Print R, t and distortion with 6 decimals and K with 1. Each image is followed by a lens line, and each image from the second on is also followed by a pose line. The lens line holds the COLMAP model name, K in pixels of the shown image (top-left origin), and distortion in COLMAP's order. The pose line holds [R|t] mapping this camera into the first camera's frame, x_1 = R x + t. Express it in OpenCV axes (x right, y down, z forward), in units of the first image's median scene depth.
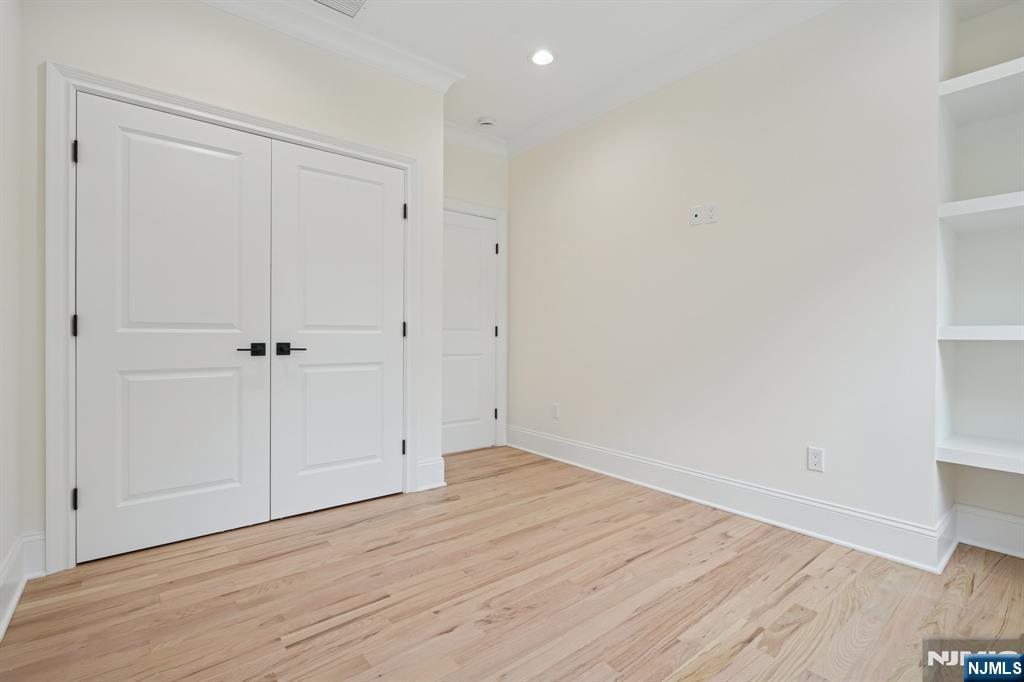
lens RADIAL K [[469.5, 0, 513.5], [0, 469.5, 345.9], [0, 0, 1]] dist [-0.006959, 0.002429]
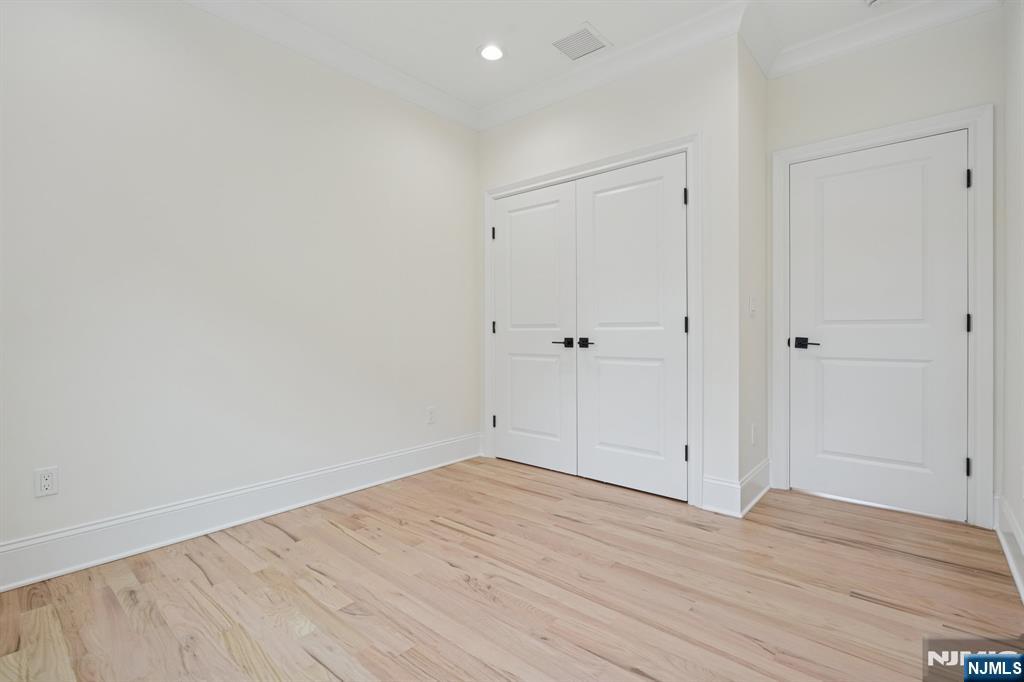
lens RADIAL K [[469.5, 0, 508.6], [0, 469.5, 340.5], [0, 0, 1]] dist [-0.006959, 0.002429]
pose [[0.169661, 0.011146, -0.985439, 0.808397], [-0.016074, 0.999834, 0.008541, -0.008159], [0.985371, 0.014391, 0.169812, 0.663434]]
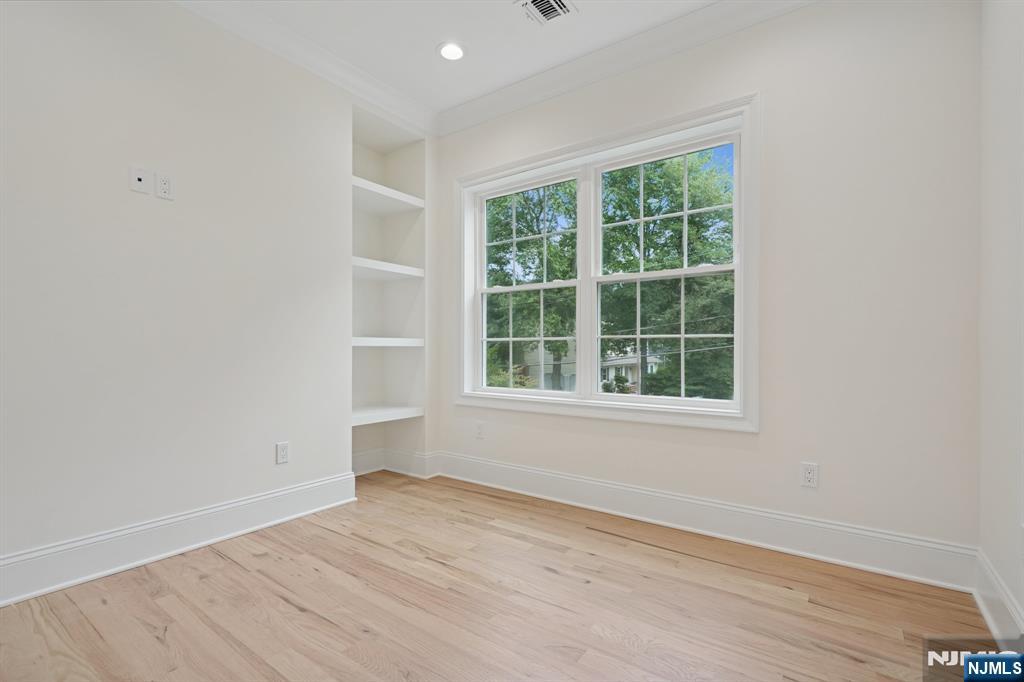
lens RADIAL K [[469.5, 0, 513.0], [0, 469.5, 348.2], [0, 0, 1]] dist [-0.006959, 0.002429]
pose [[-0.263150, -0.004068, 0.964746, -0.618725], [0.013905, 0.999871, 0.008009, -0.010213], [-0.964655, 0.015522, -0.263060, 0.802829]]
